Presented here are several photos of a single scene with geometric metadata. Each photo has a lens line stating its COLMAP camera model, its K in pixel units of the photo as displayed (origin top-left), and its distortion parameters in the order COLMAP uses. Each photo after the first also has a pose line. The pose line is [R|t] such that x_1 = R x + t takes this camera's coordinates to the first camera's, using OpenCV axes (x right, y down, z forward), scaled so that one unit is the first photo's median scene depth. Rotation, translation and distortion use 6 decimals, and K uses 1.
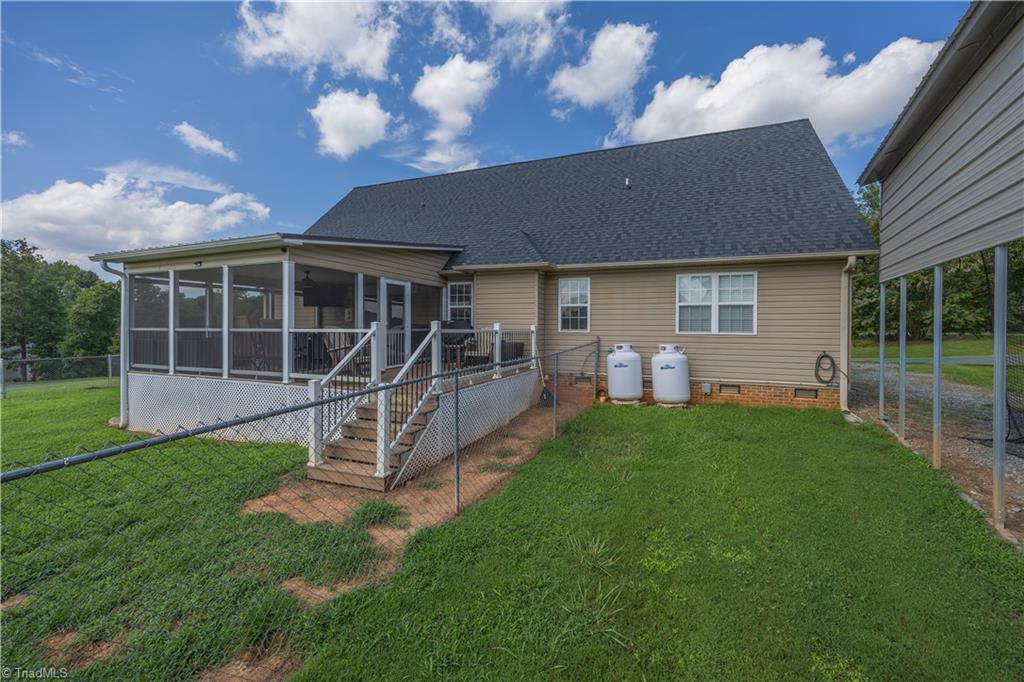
lens RADIAL K [[392.6, 0, 522.6], [0, 392.6, 333.1], [0, 0, 1]] dist [0.007685, -0.000521]
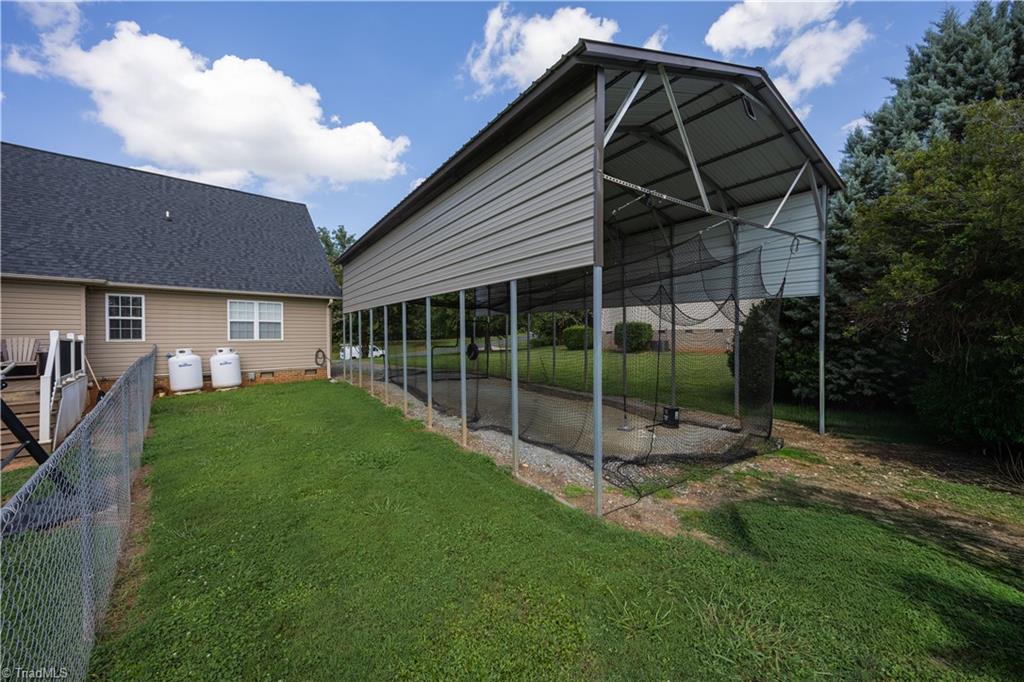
lens RADIAL K [[392.6, 0, 522.6], [0, 392.6, 333.1], [0, 0, 1]] dist [0.007685, -0.000521]
pose [[0.409009, -0.000597, 0.912530, -0.487288], [0.023859, 0.999665, -0.010040, 0.014067], [-0.912218, 0.025878, 0.408886, -0.576872]]
